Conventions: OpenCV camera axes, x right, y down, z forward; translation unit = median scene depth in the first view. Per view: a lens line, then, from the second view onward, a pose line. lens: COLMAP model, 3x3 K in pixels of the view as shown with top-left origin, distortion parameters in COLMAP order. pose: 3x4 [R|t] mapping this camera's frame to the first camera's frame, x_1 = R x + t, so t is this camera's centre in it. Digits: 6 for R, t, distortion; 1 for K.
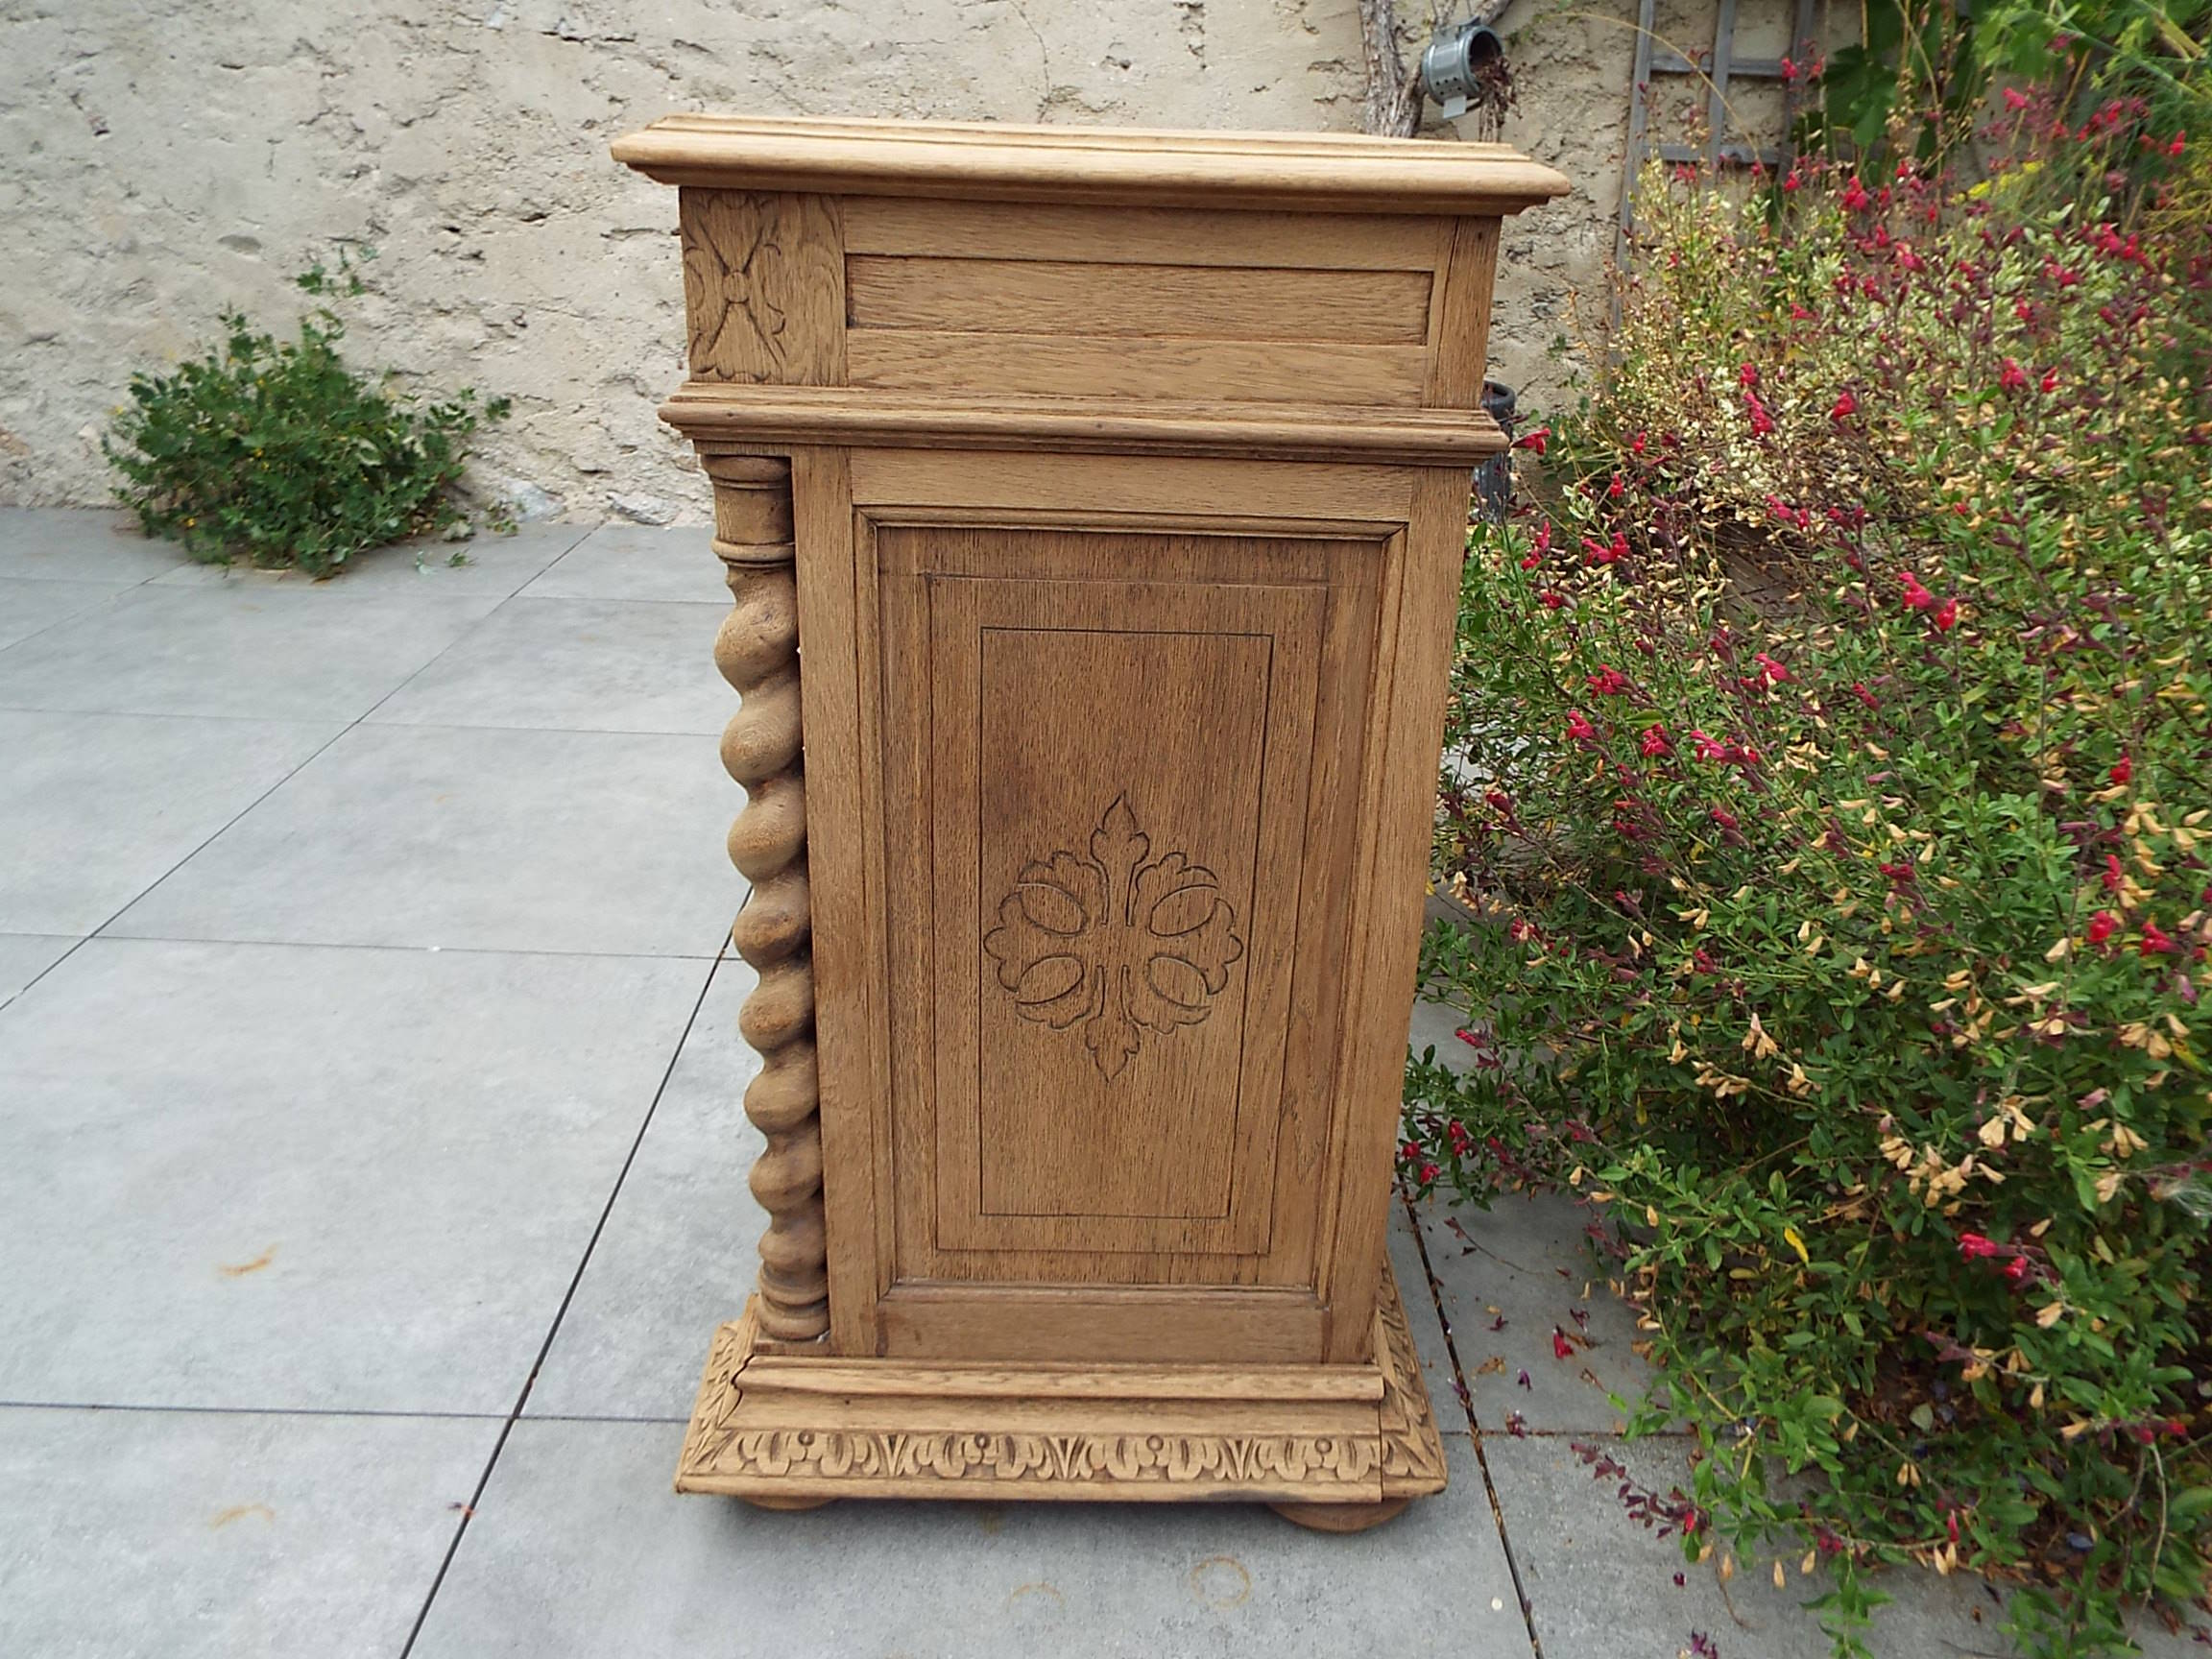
lens RADIAL K [[1535.0, 0, 1072.4], [0, 1535.0, 819.0], [0, 0, 1]] dist [-0.005380, 0.006928]
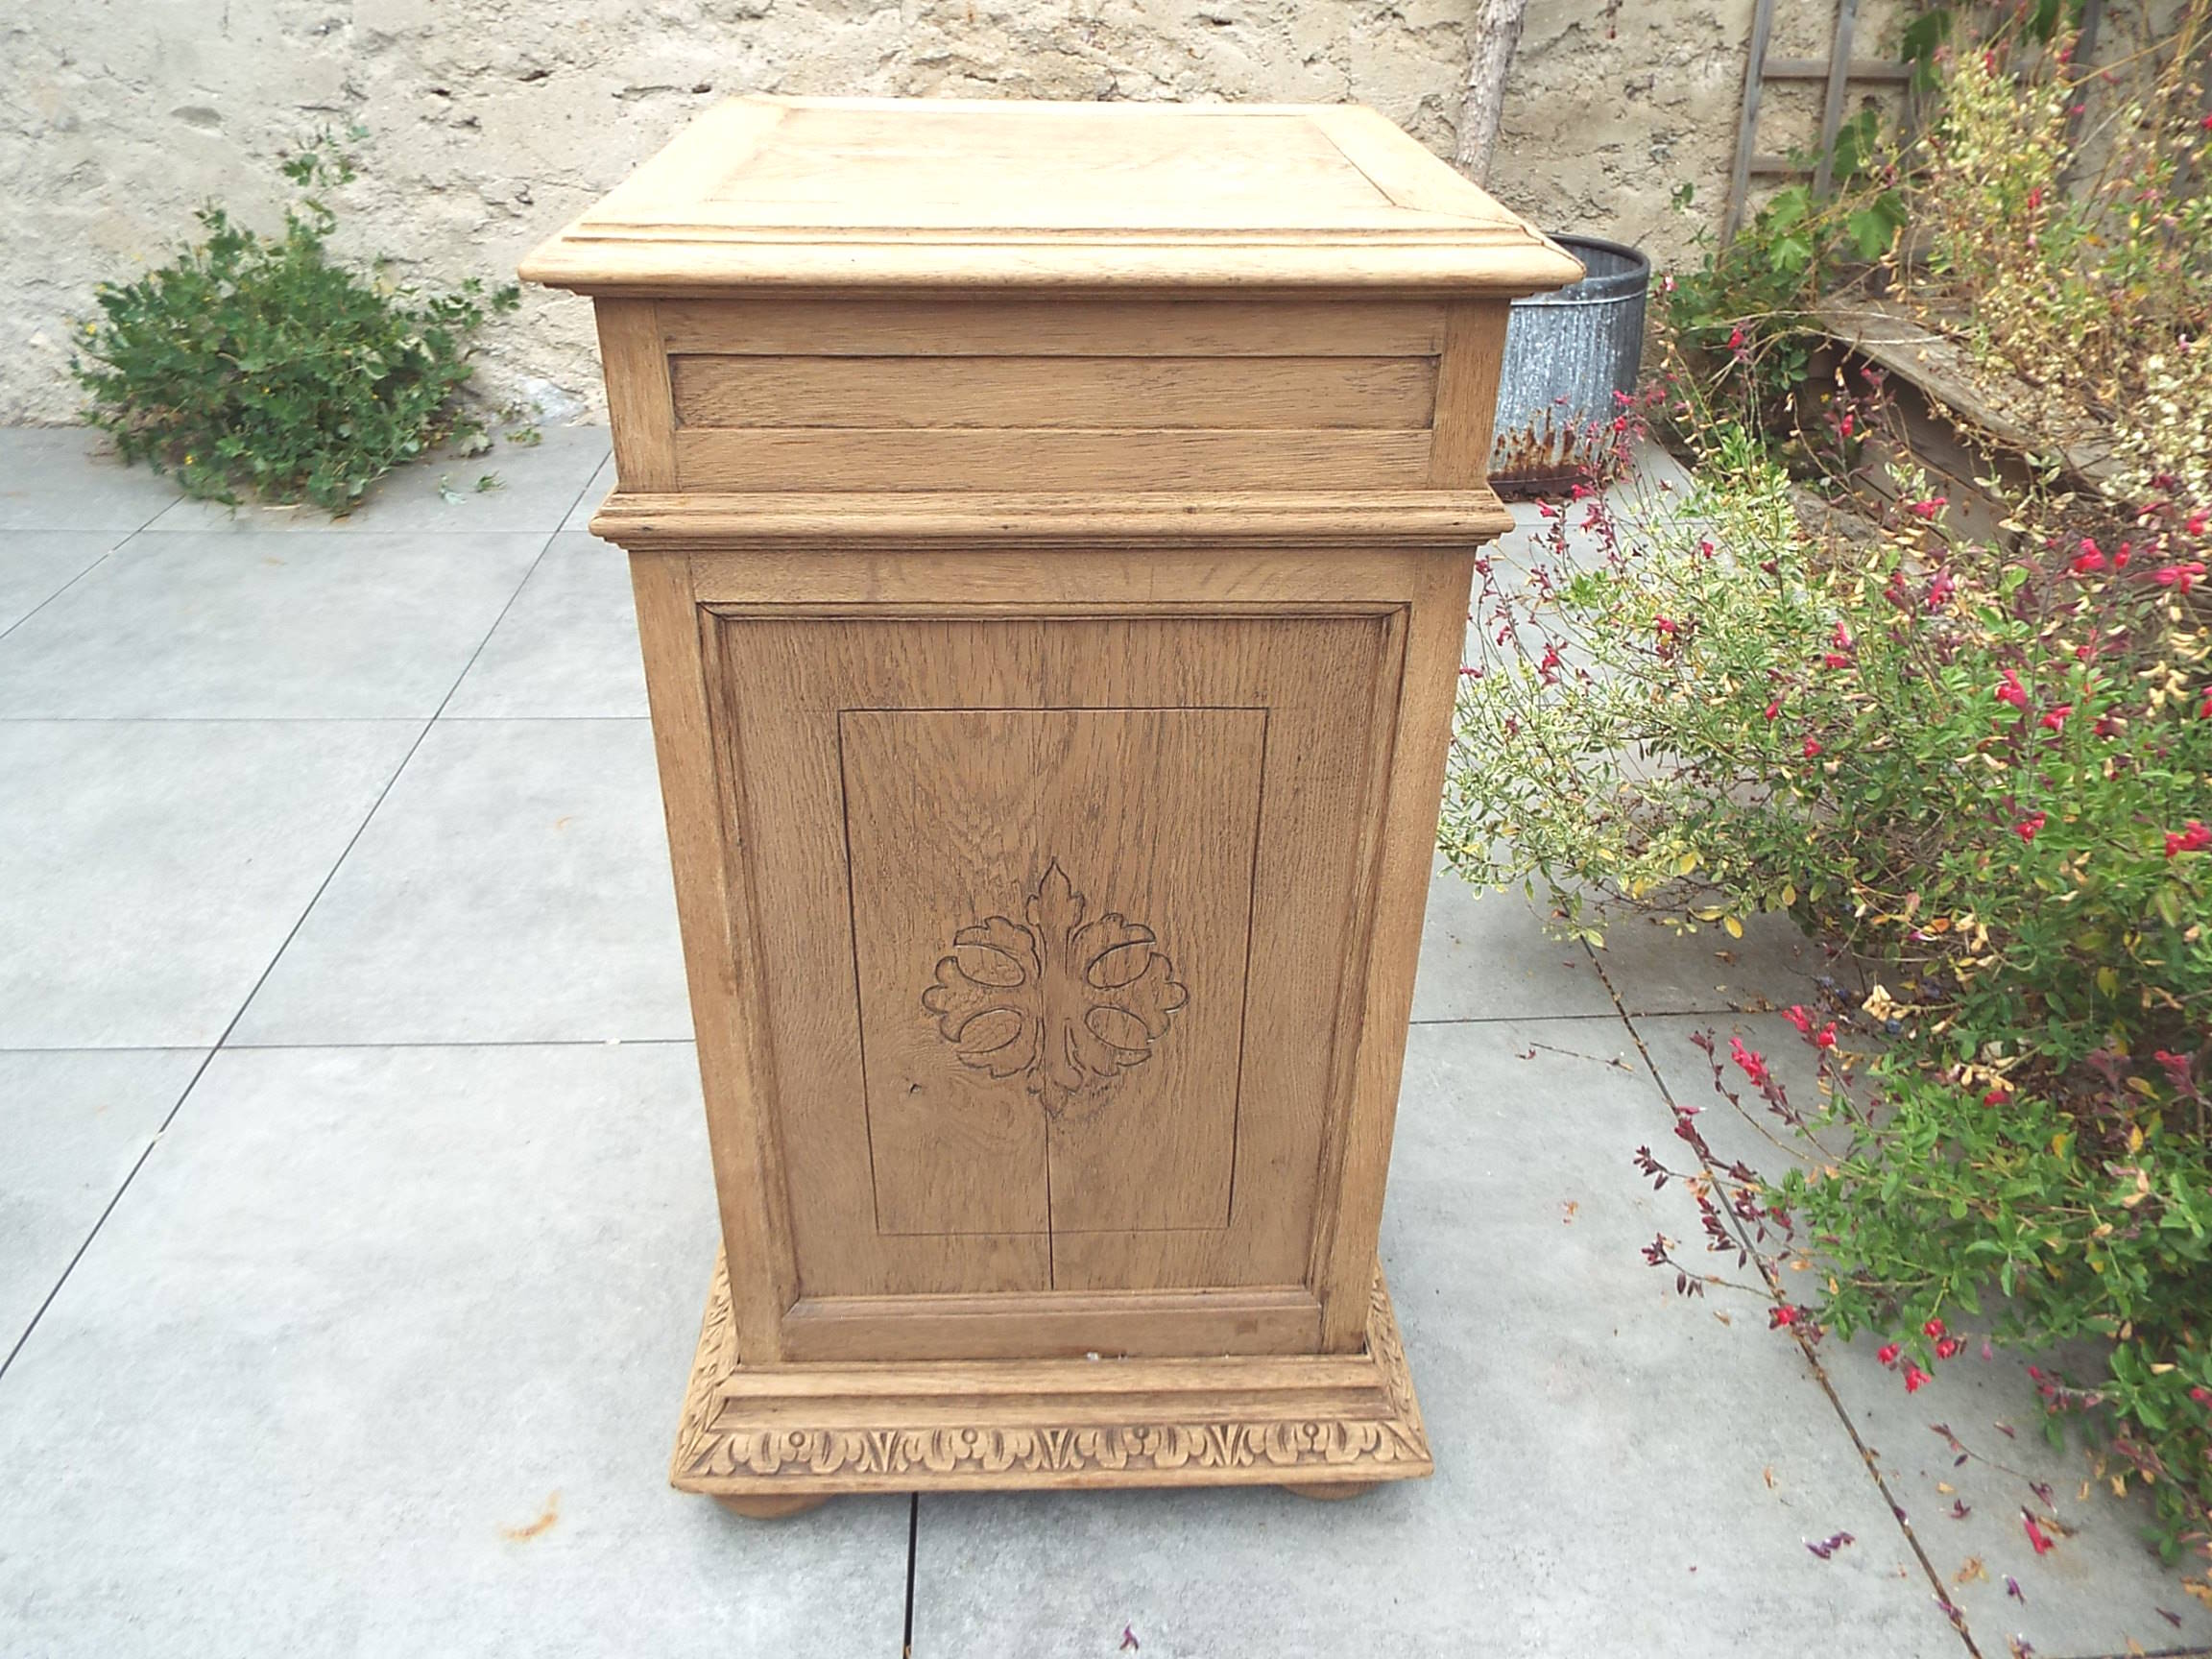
lens RADIAL K [[1535.0, 0, 1072.4], [0, 1535.0, 819.0], [0, 0, 1]] dist [-0.005380, 0.006928]
pose [[0.998712, -0.039764, 0.031507, -0.089497], [0.035506, 0.991425, 0.125763, -0.071431], [-0.036238, -0.124483, 0.991560, 0.067932]]
